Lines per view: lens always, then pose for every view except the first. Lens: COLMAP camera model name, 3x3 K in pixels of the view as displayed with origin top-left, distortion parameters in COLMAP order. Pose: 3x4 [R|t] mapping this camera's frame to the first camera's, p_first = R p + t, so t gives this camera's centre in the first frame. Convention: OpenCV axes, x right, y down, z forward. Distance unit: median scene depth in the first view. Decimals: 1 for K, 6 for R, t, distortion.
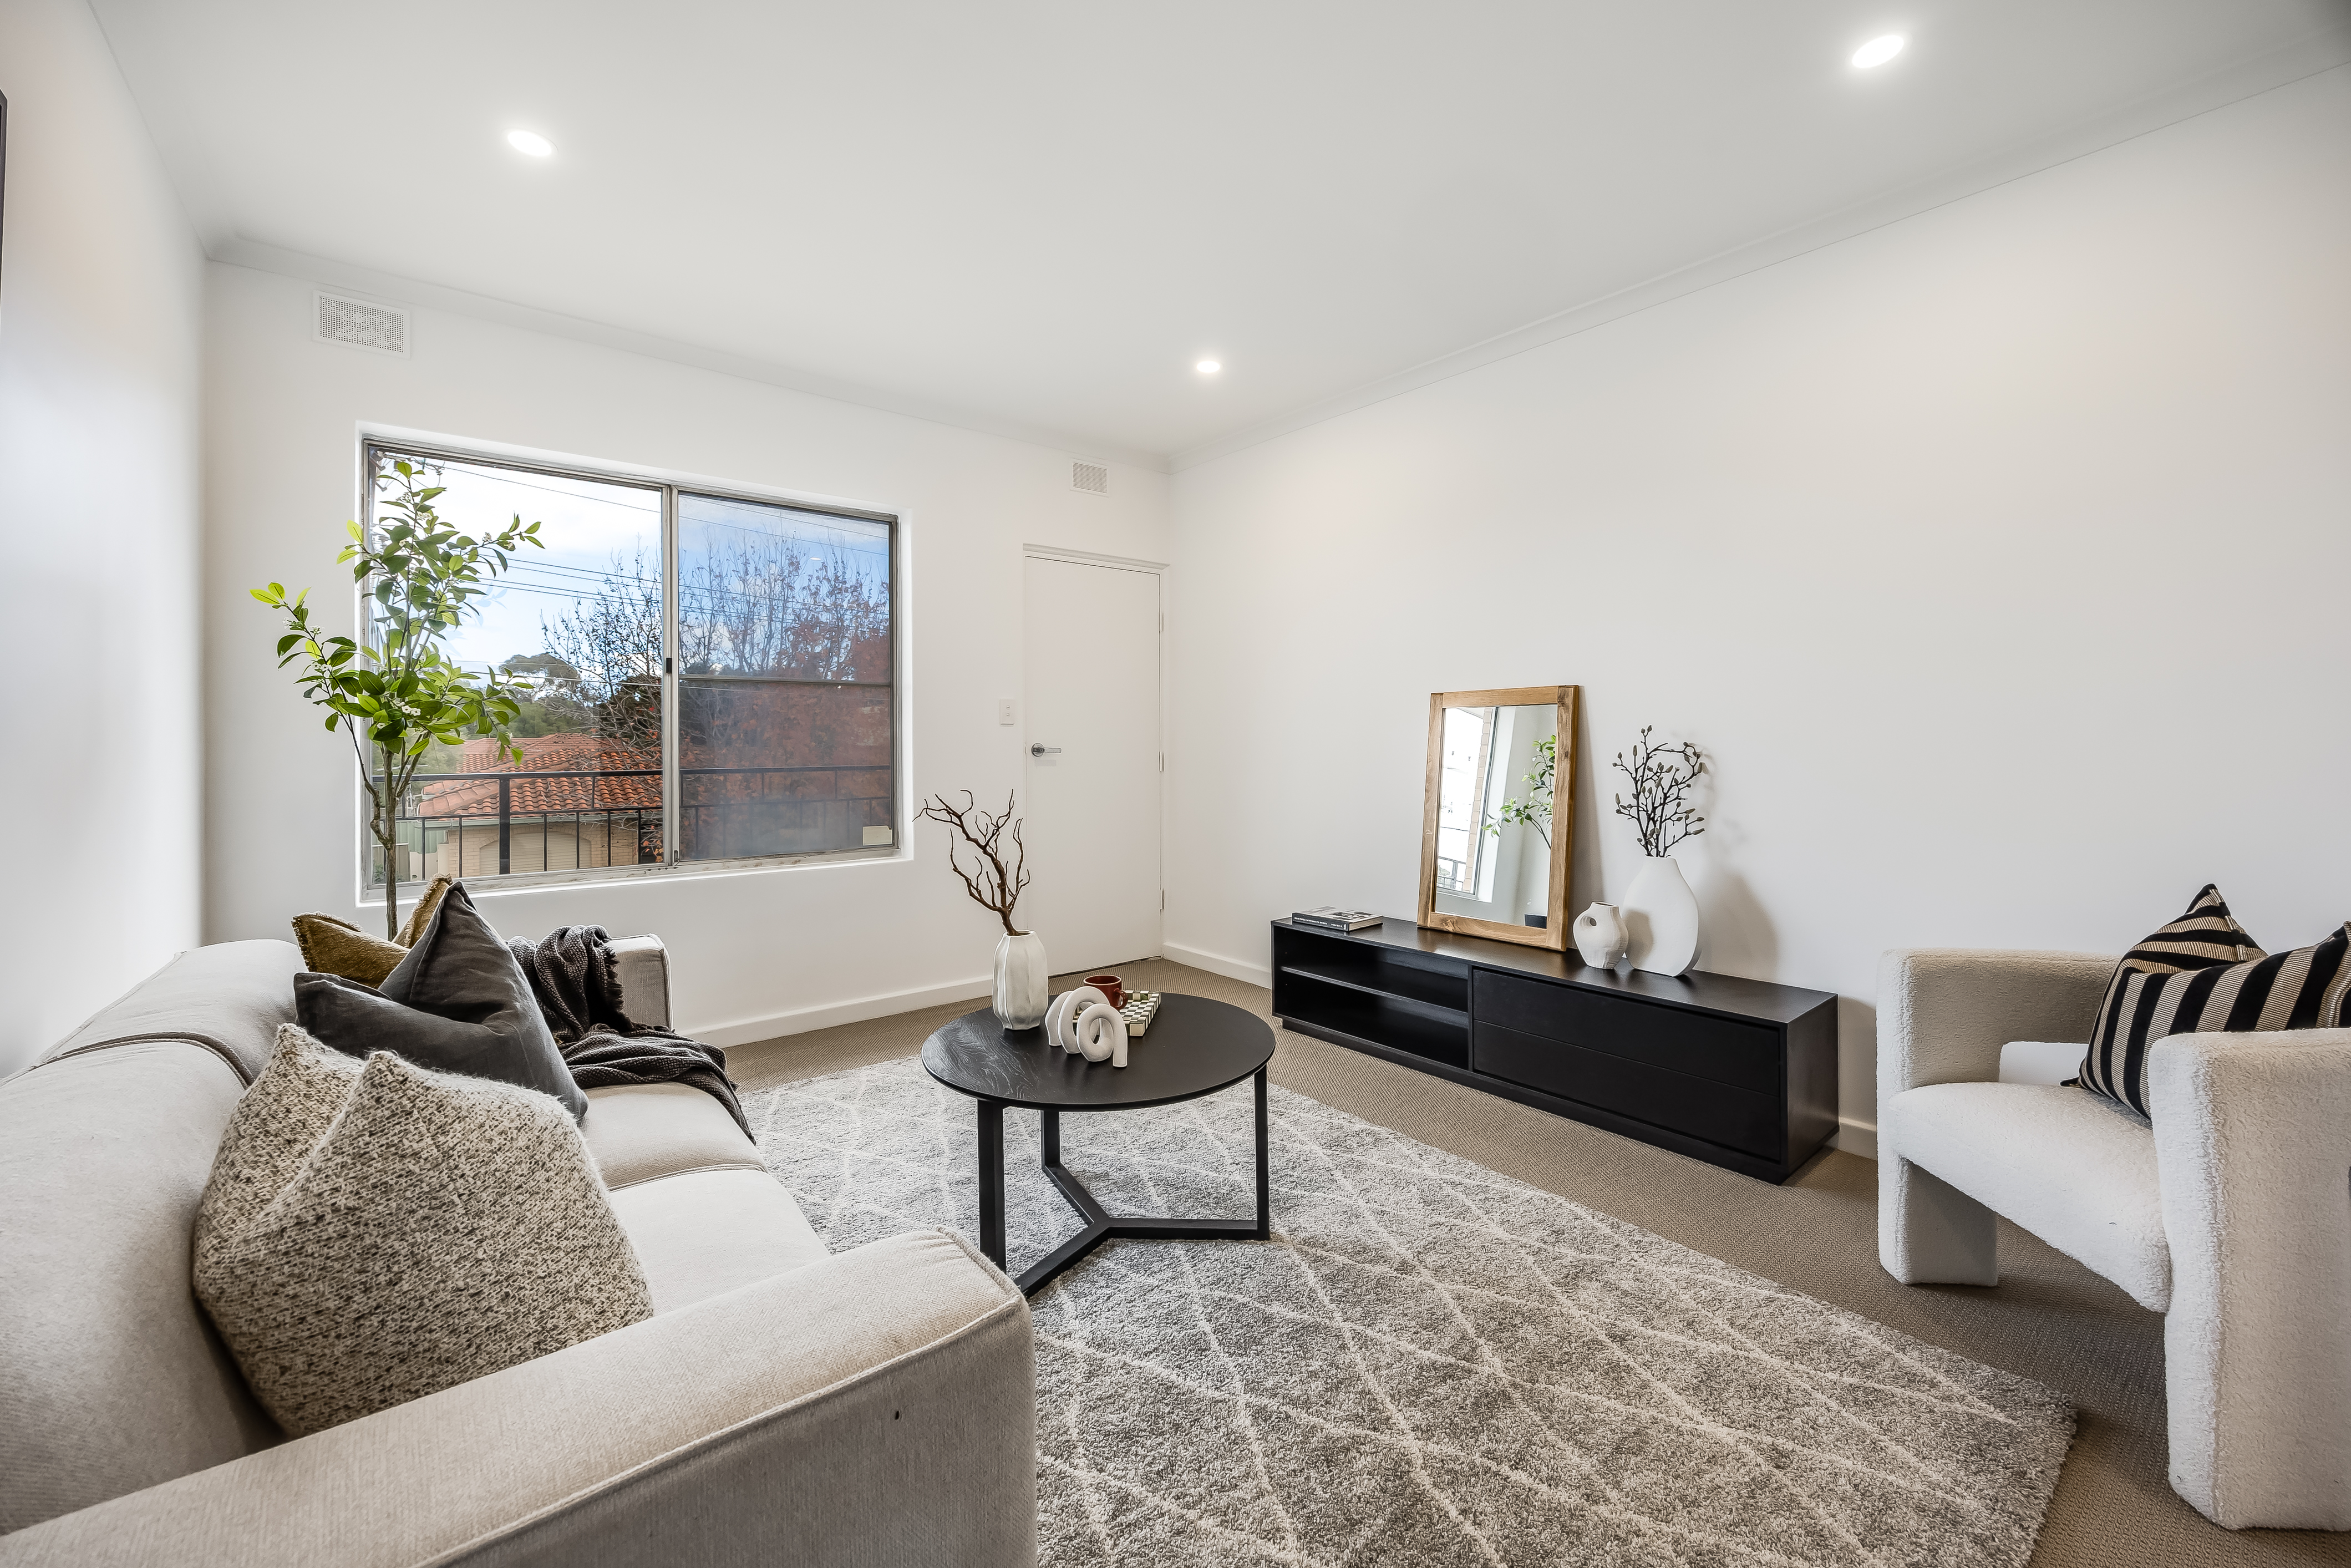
lens RADIAL K [[943.6, 0, 1183.4], [0, 943.6, 757.1], [0, 0, 1]] dist [-0.003893, -0.000048]
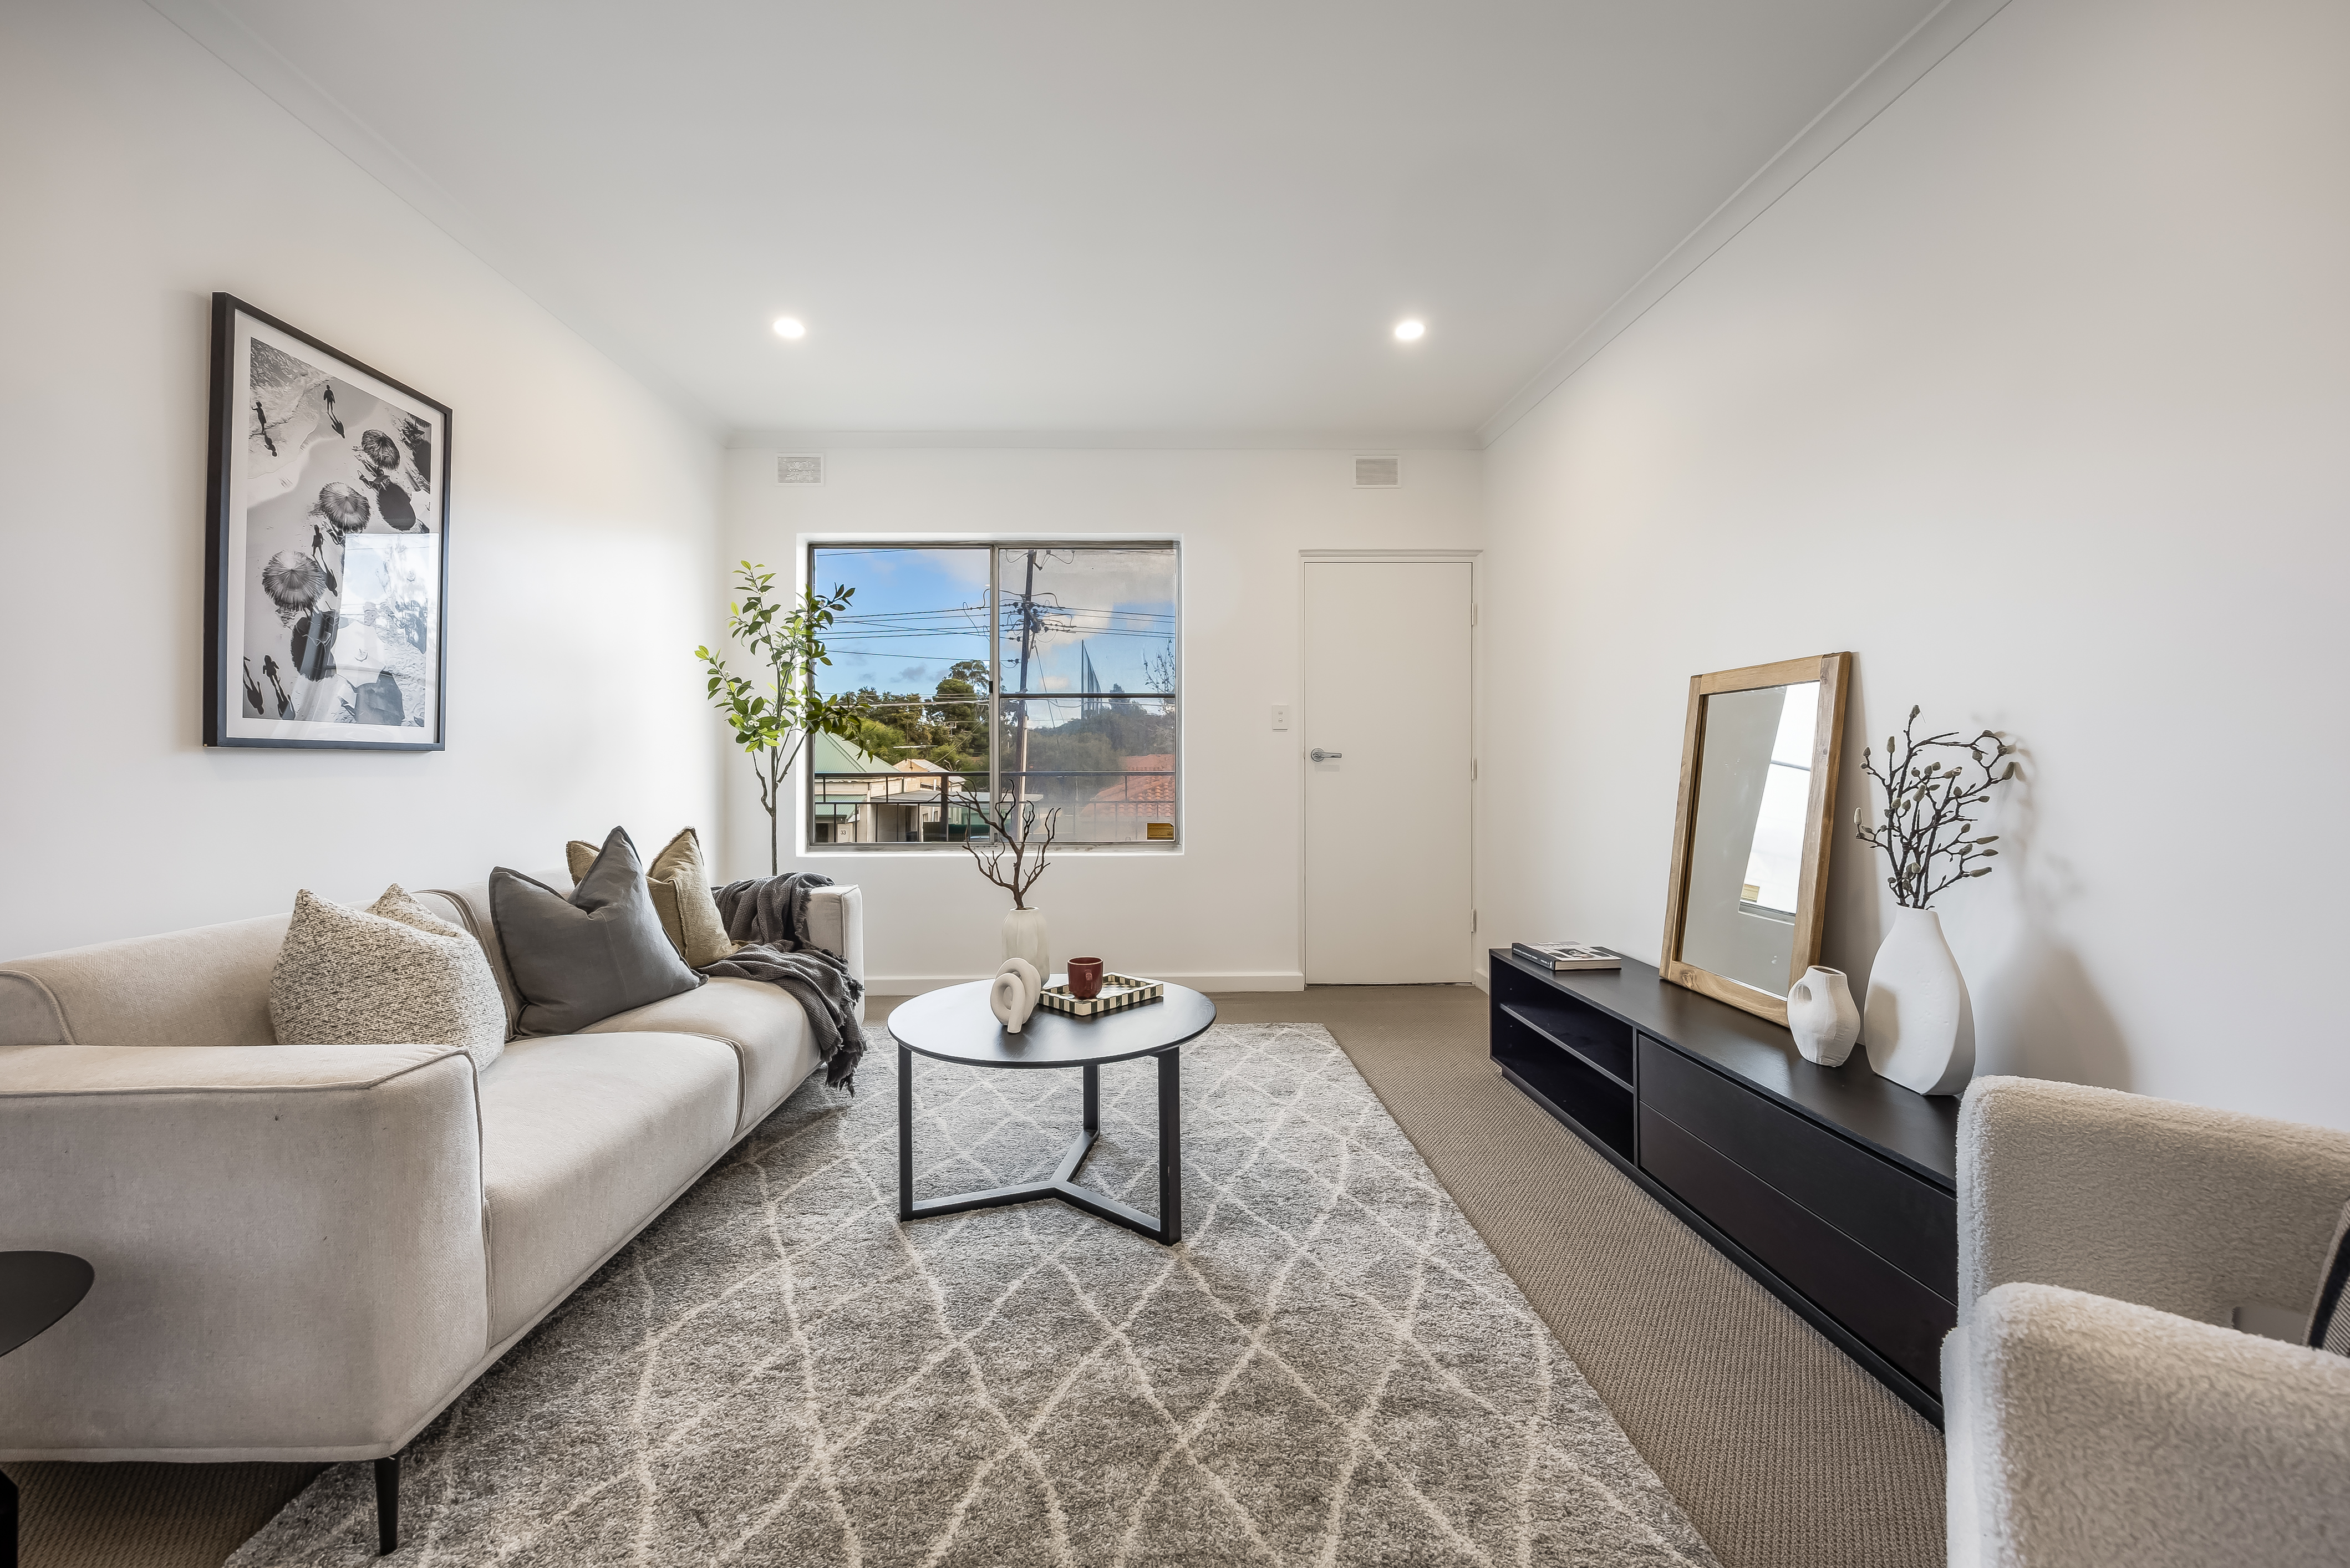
lens RADIAL K [[941.6, 0, 1146.9], [0, 941.6, 773.6], [0, 0, 1]] dist [-0.001303, -0.000529]
pose [[0.783740, 0.008771, -0.621027, 0.494195], [-0.009325, 0.999954, 0.002354, 0.017269], [0.621019, 0.003946, 0.783785, 0.165164]]
